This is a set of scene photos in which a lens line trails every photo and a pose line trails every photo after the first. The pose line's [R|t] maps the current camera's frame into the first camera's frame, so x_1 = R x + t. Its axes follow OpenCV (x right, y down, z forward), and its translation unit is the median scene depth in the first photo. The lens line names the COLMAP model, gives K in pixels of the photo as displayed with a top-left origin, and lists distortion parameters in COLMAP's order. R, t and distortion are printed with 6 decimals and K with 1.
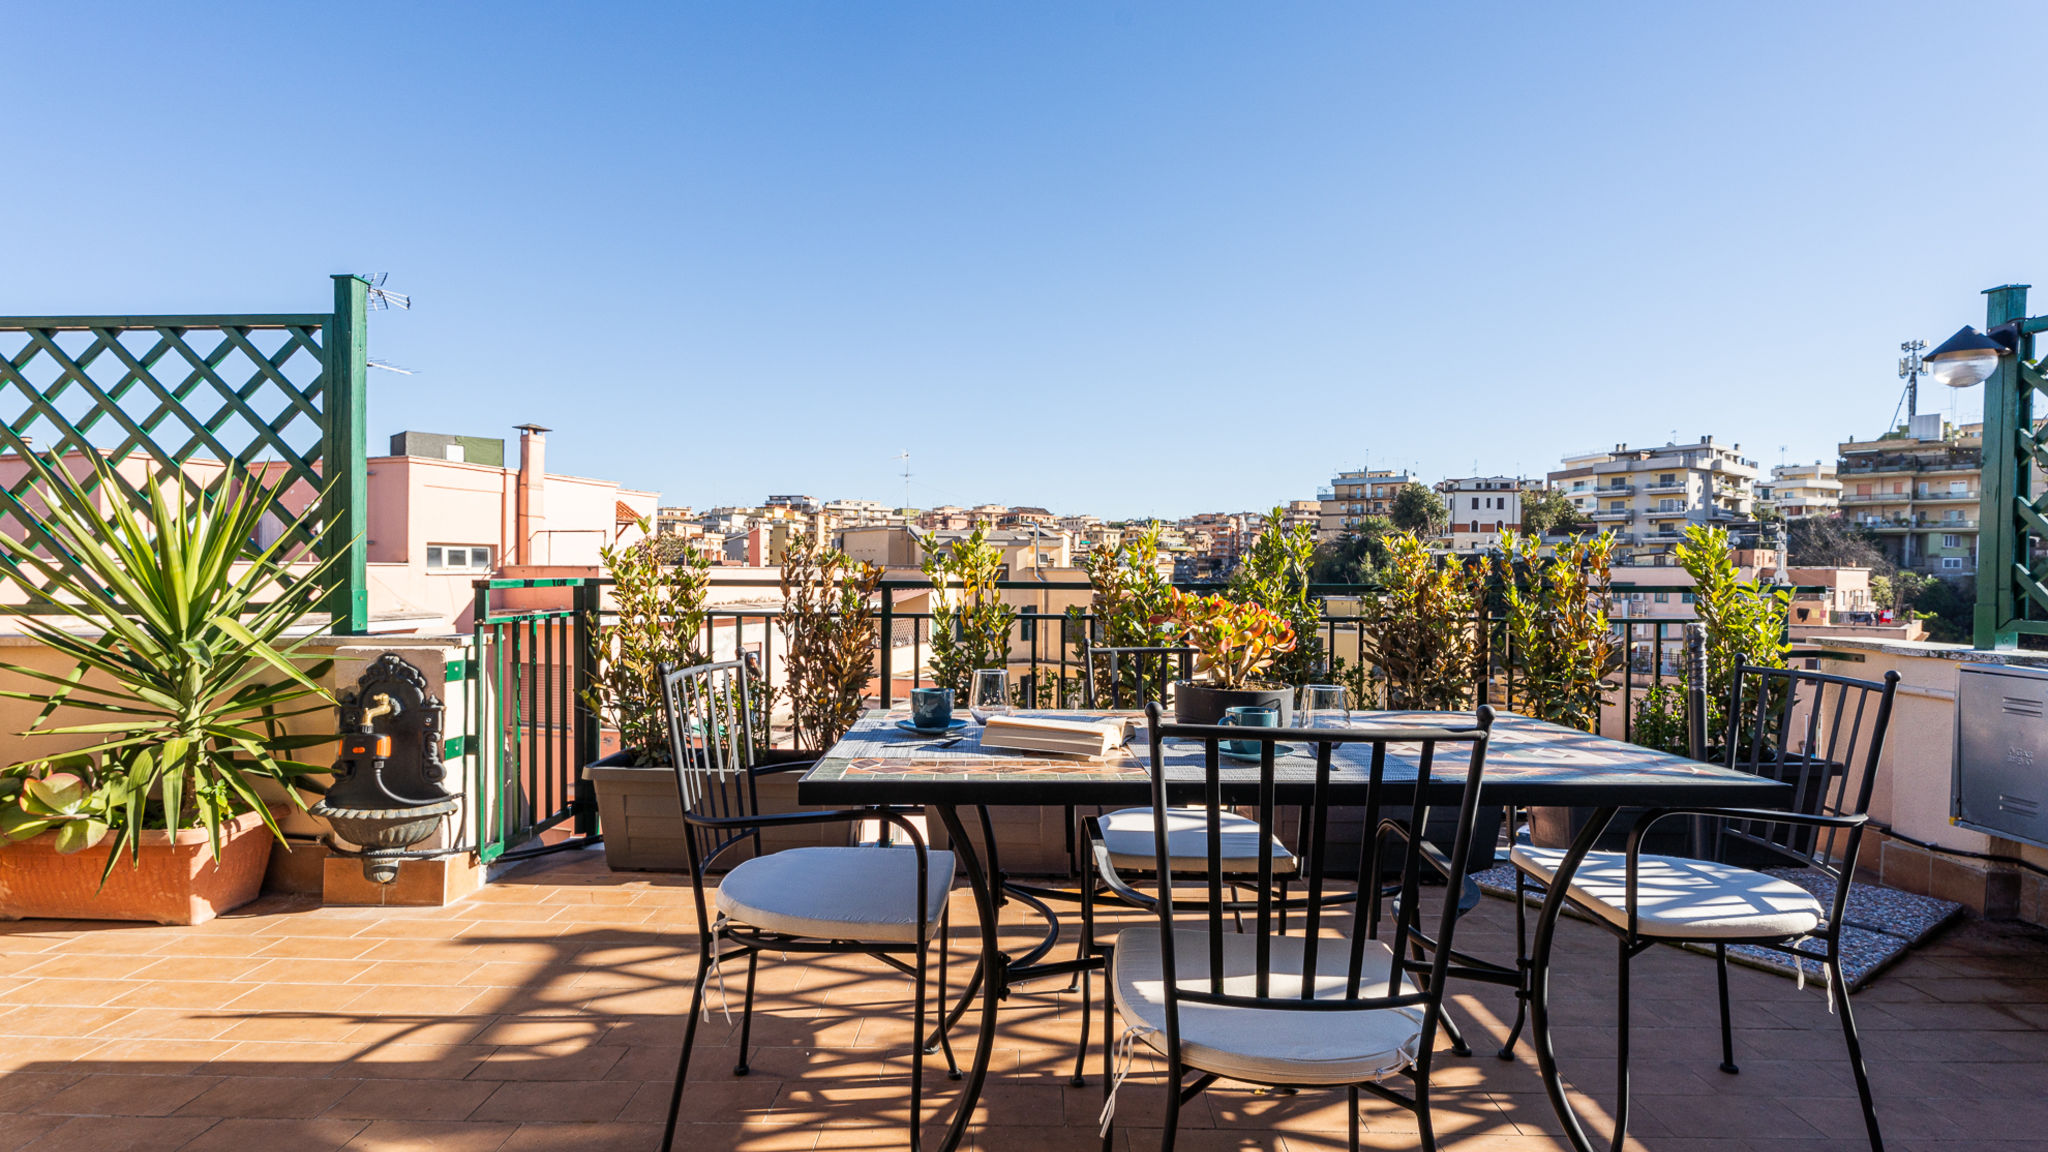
lens RADIAL K [[971.7, 0, 1024.0], [0, 971.7, 576.0], [0, 0, 1]] dist [0.041623, 0.000308]
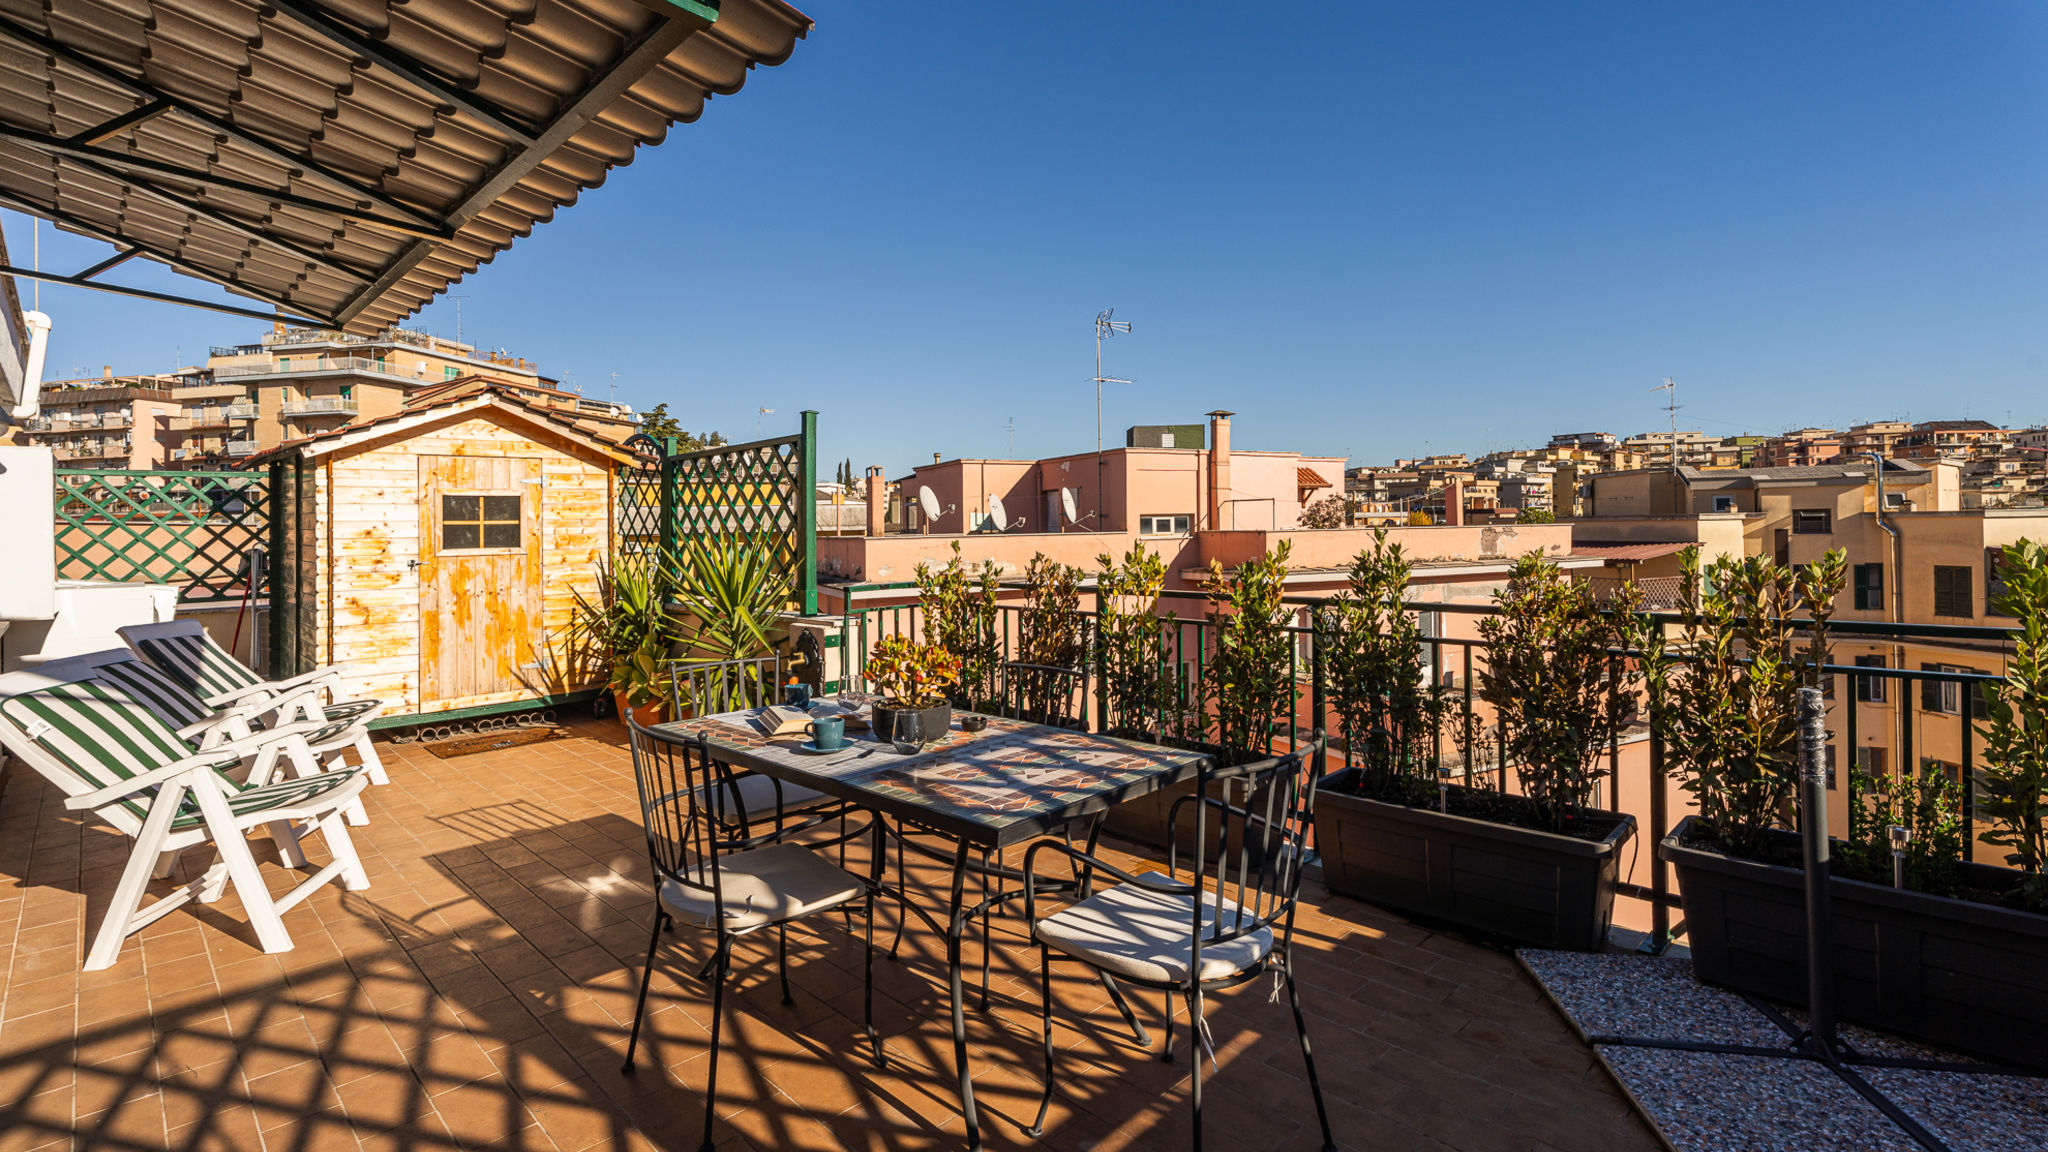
lens RADIAL K [[956.4, 0, 1024.1], [0, 956.4, 525.0], [0, 0, 1]] dist [0.000760, 0.000207]
pose [[0.722935, -0.017007, -0.690707, 0.111893], [0.016776, 0.999834, -0.007060, -0.012093], [0.690713, -0.006483, 0.723100, 0.005985]]
